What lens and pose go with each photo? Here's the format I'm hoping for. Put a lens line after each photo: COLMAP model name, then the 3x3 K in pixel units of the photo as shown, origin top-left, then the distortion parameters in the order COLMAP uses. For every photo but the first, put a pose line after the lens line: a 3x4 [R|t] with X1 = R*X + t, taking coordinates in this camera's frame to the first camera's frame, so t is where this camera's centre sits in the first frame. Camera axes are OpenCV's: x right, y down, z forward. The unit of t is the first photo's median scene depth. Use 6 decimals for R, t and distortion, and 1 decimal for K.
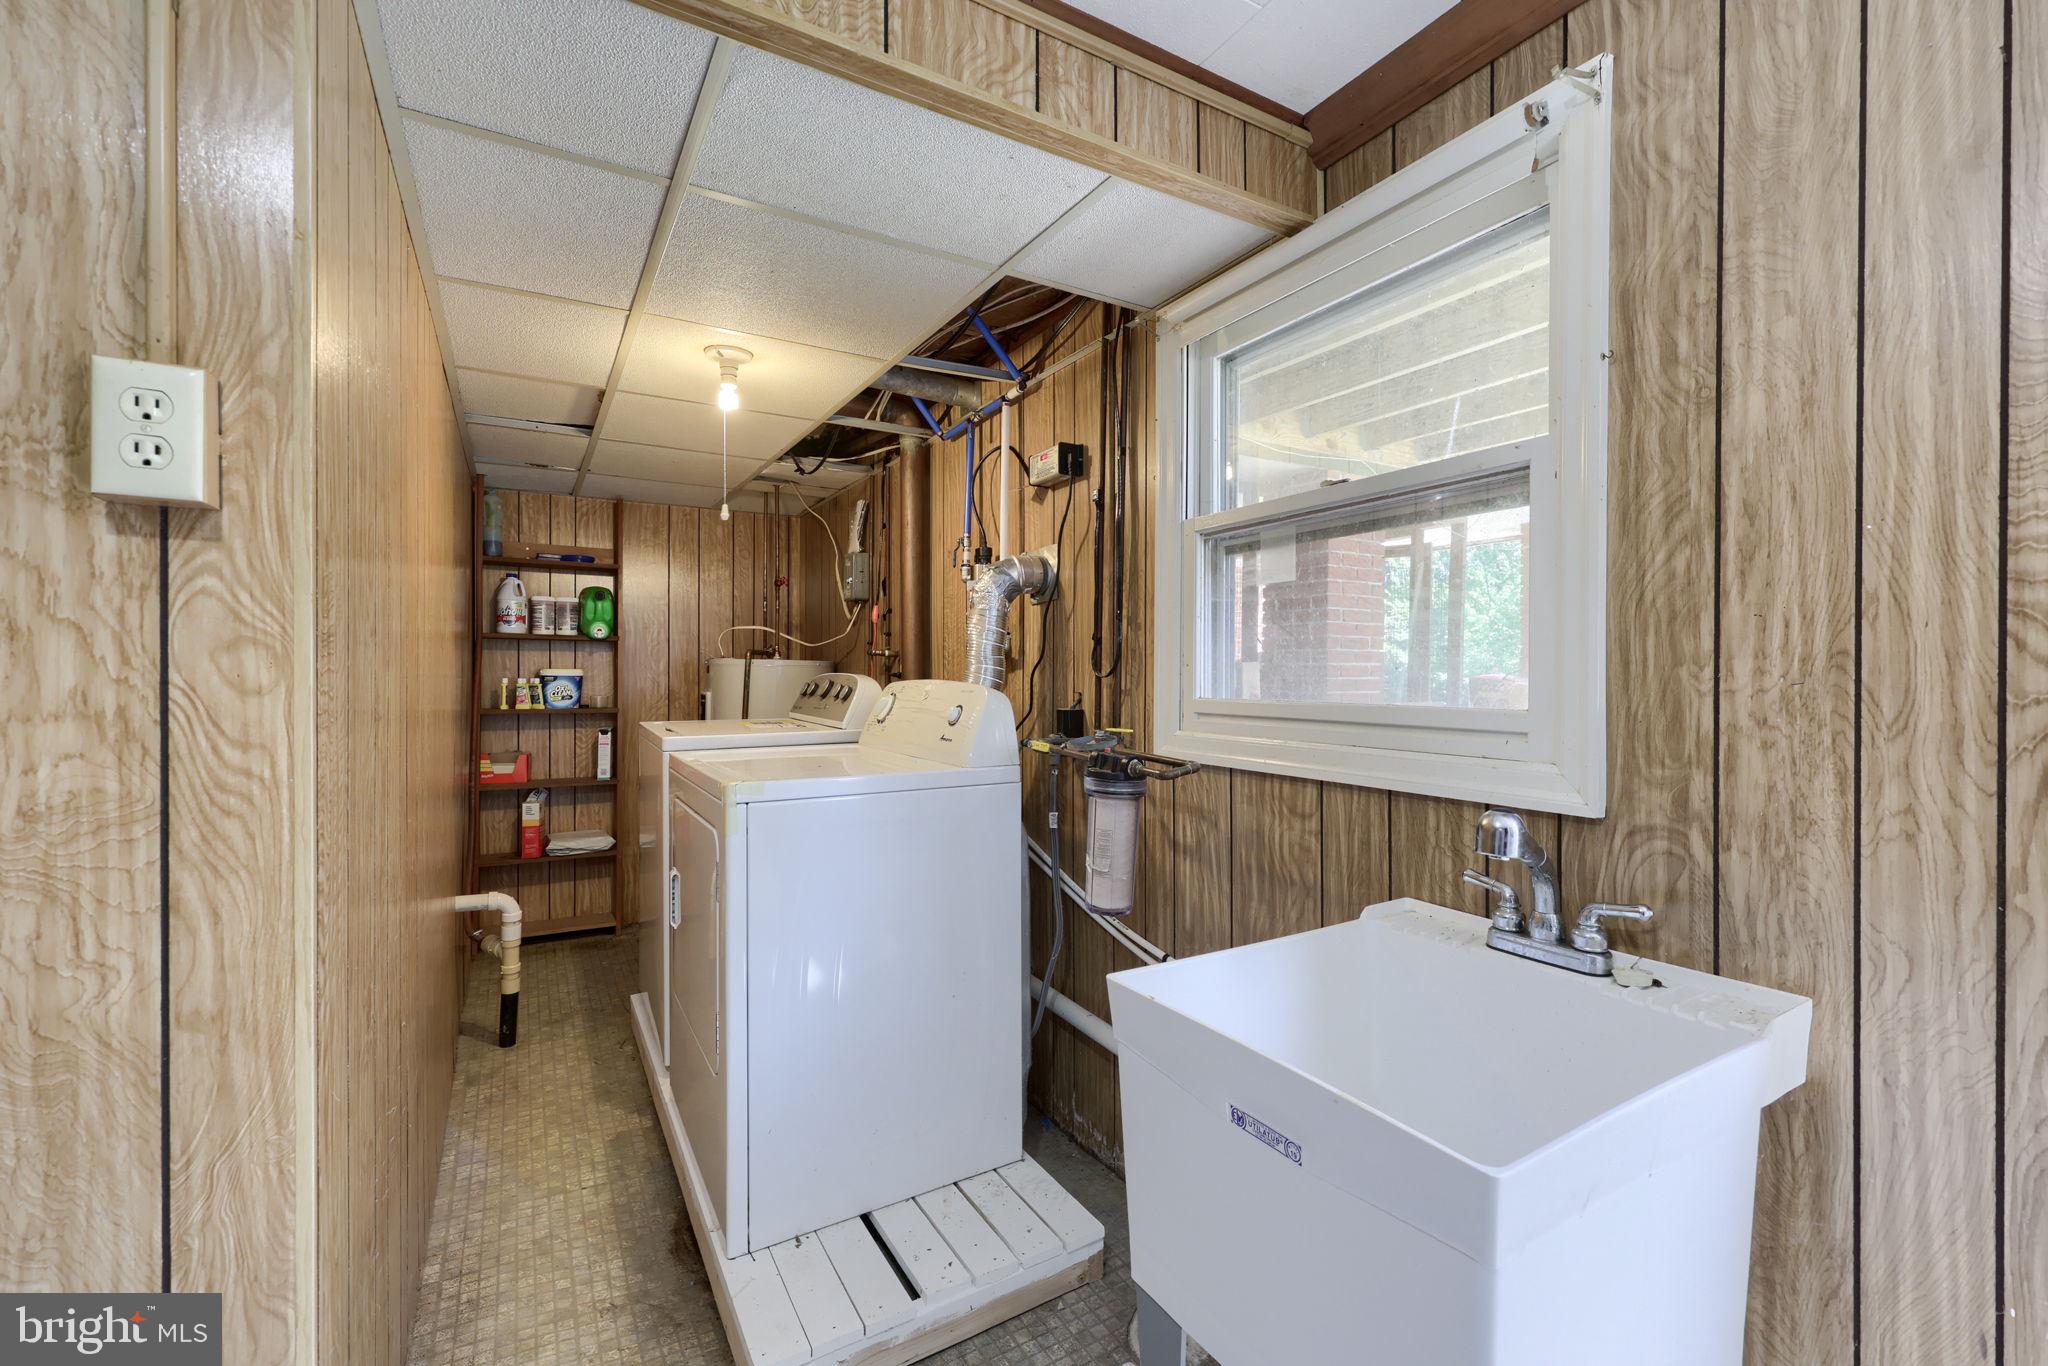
lens RADIAL K [[866.7, 0, 1037.5], [0, 866.7, 678.2], [0, 0, 1]] dist [0.001296, 0.000106]
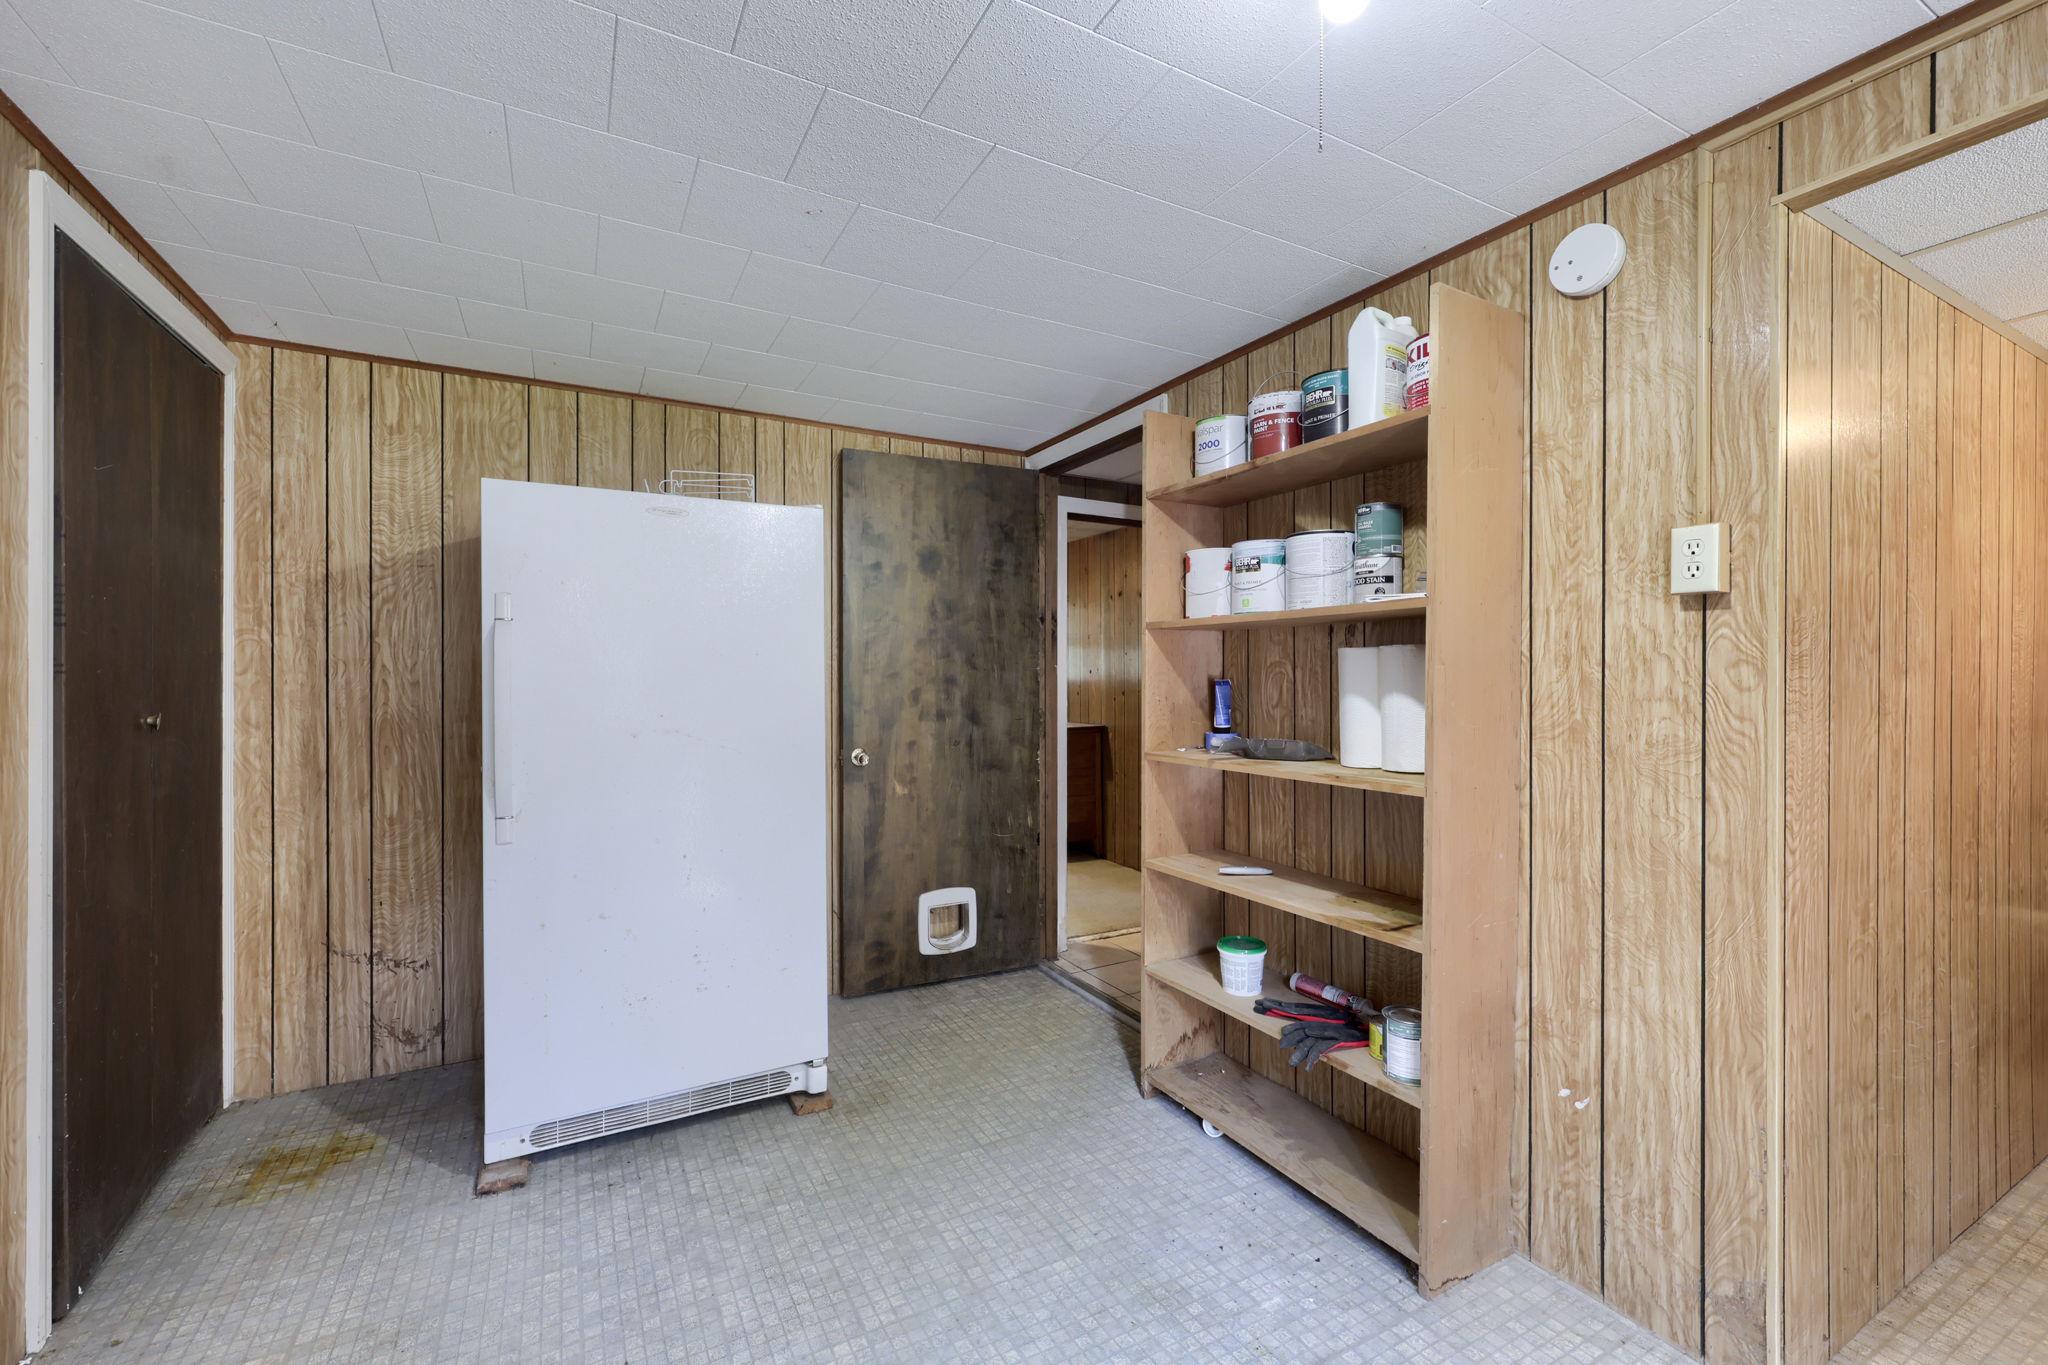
lens RADIAL K [[834.7, 0, 1025.6], [0, 834.7, 675.4], [0, 0, 1]] dist [0.000971, -0.000165]
pose [[-0.036145, -0.002948, -0.999342, 0.674327], [-0.009412, 0.999952, -0.002610, 0.003738], [0.999302, 0.009311, -0.036171, -0.335328]]
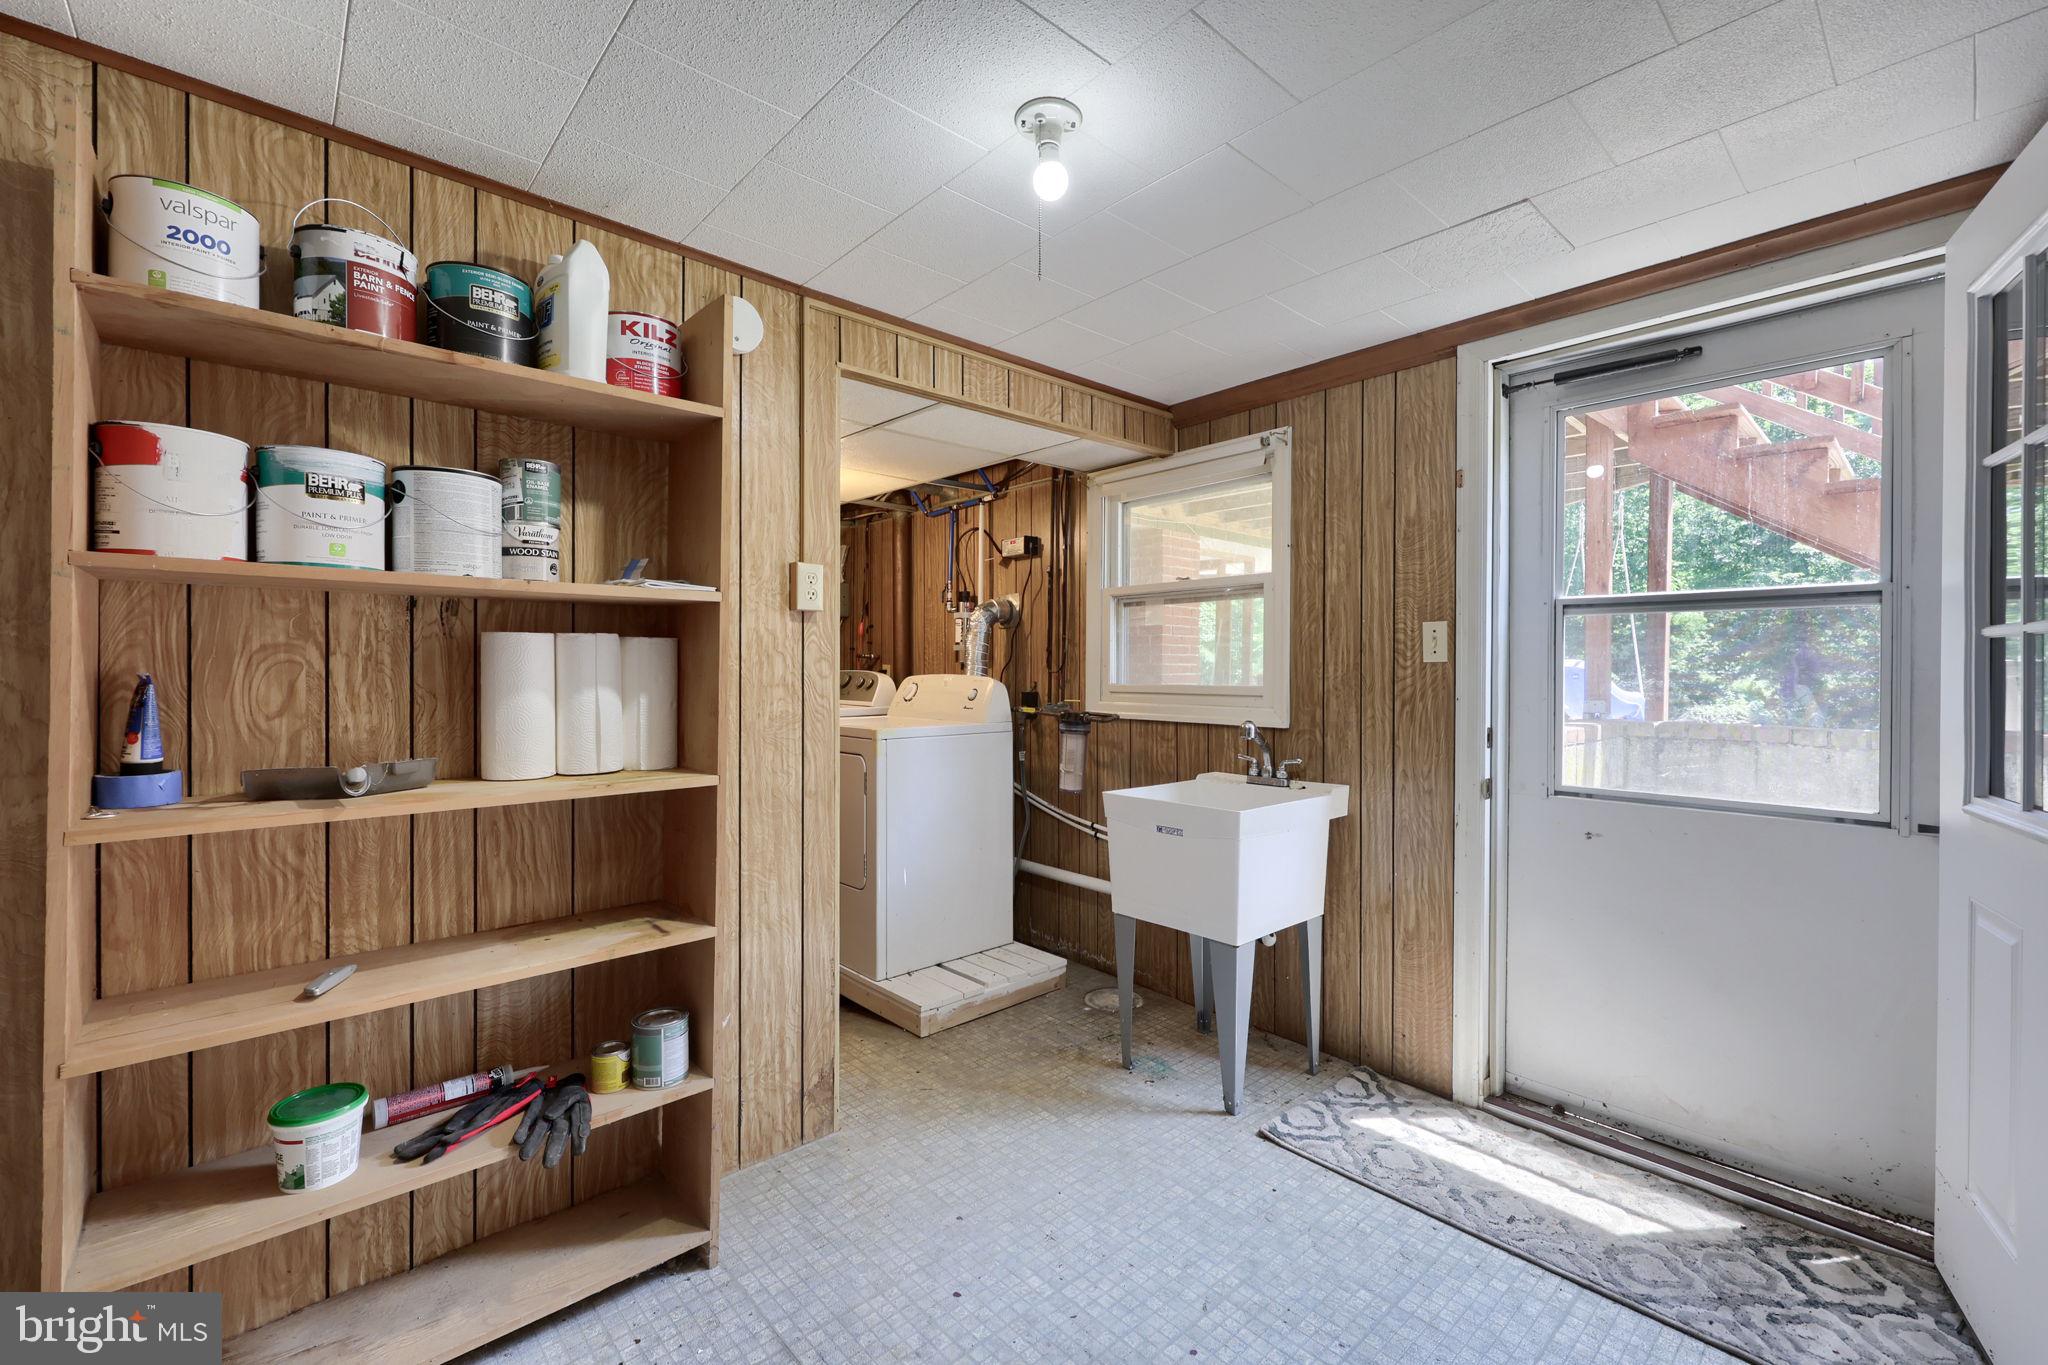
lens RADIAL K [[866.7, 0, 1037.5], [0, 866.7, 677.7], [0, 0, 1]] dist [0.001296, 0.000106]
pose [[0.979570, -0.000881, 0.201101, -0.592050], [0.000338, 0.999996, 0.002734, 0.007695], [-0.201103, -0.002610, 0.979567, -1.374164]]
